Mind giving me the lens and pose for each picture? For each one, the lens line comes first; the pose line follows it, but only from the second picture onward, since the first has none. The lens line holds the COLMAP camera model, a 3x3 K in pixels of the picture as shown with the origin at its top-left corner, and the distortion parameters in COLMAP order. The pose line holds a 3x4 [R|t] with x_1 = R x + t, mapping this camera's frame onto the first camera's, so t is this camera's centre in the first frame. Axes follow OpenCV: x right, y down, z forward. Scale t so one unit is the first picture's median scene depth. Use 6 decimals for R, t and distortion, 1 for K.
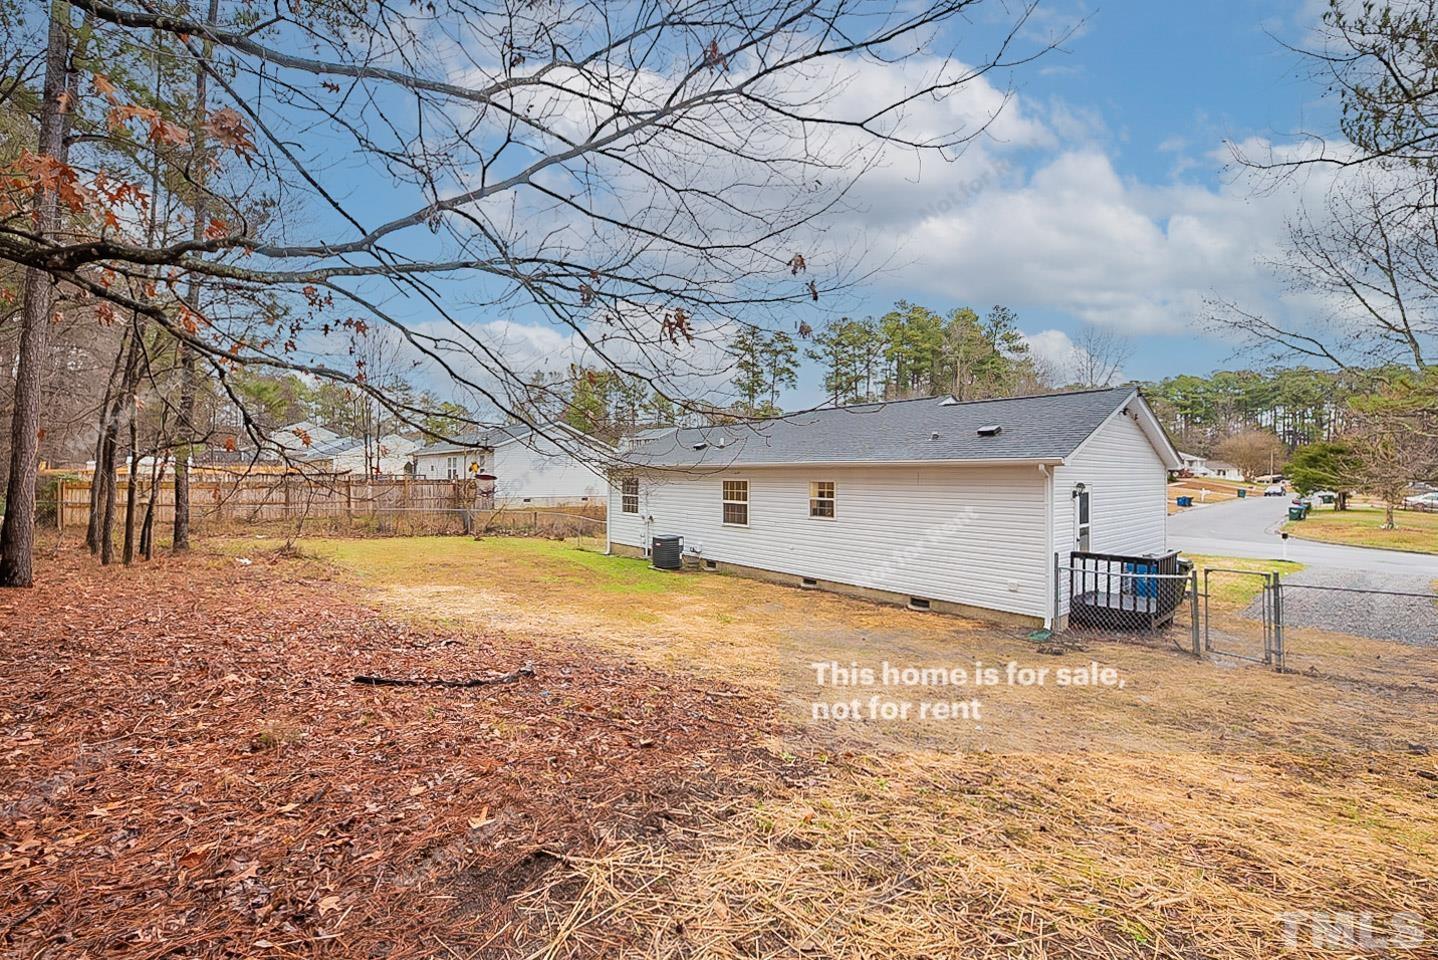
lens RADIAL K [[571.9, 0, 720.5], [0, 571.9, 477.3], [0, 0, 1]] dist [-0.008471, -0.000830]
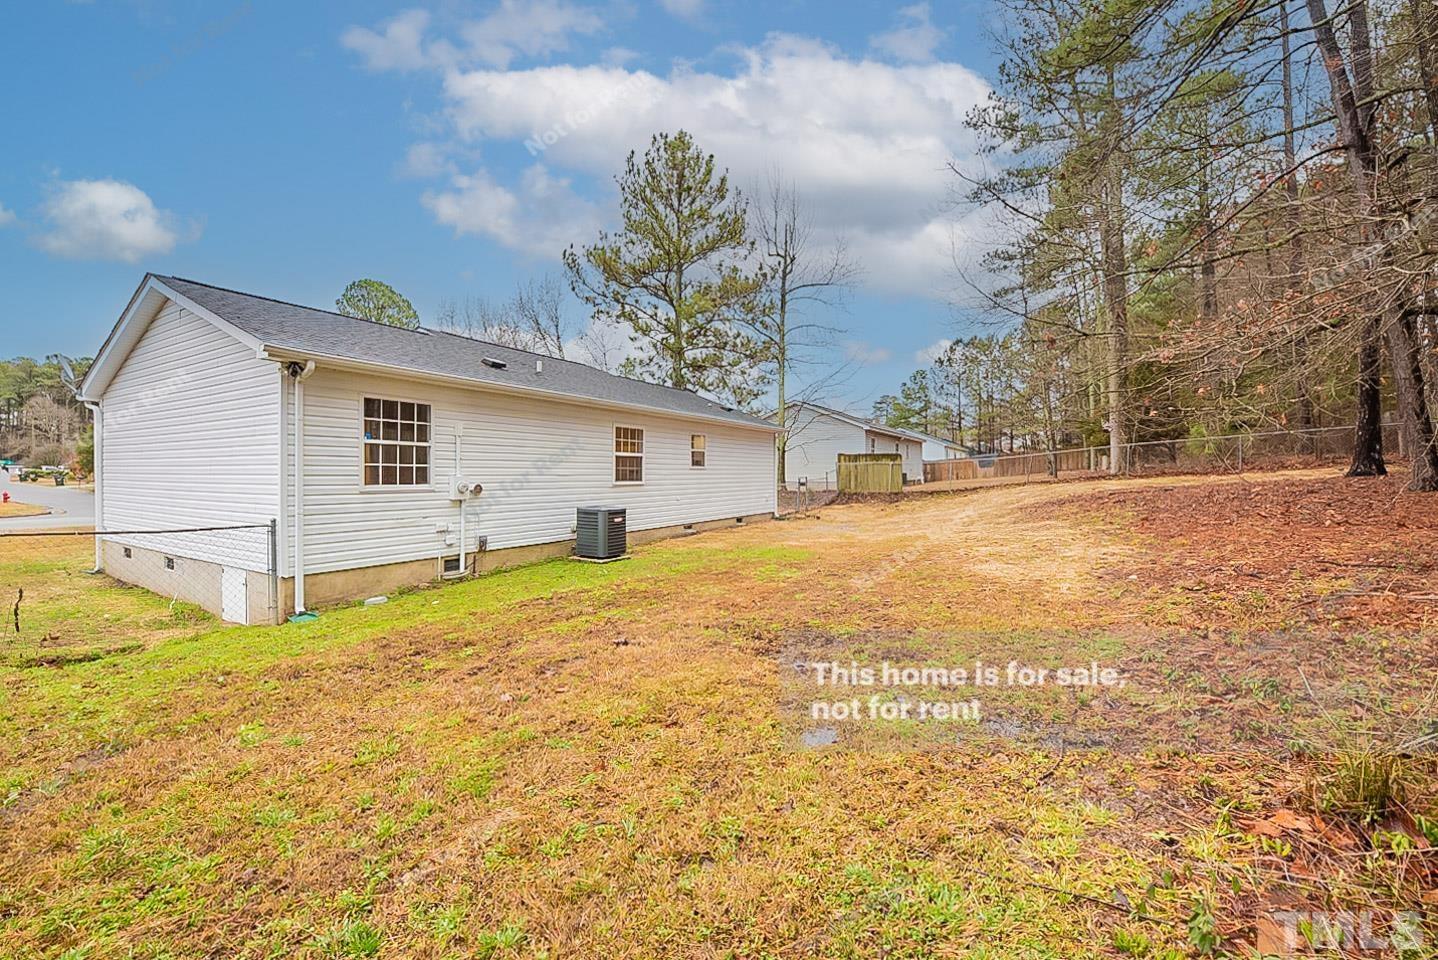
lens RADIAL K [[571.9, 0, 720.5], [0, 571.9, 477.3], [0, 0, 1]] dist [-0.008471, -0.000830]
pose [[-0.293793, -0.009419, 0.955823, -0.793176], [0.008382, 0.999888, 0.012430, 0.067807], [-0.955832, 0.011664, -0.293681, 1.125208]]
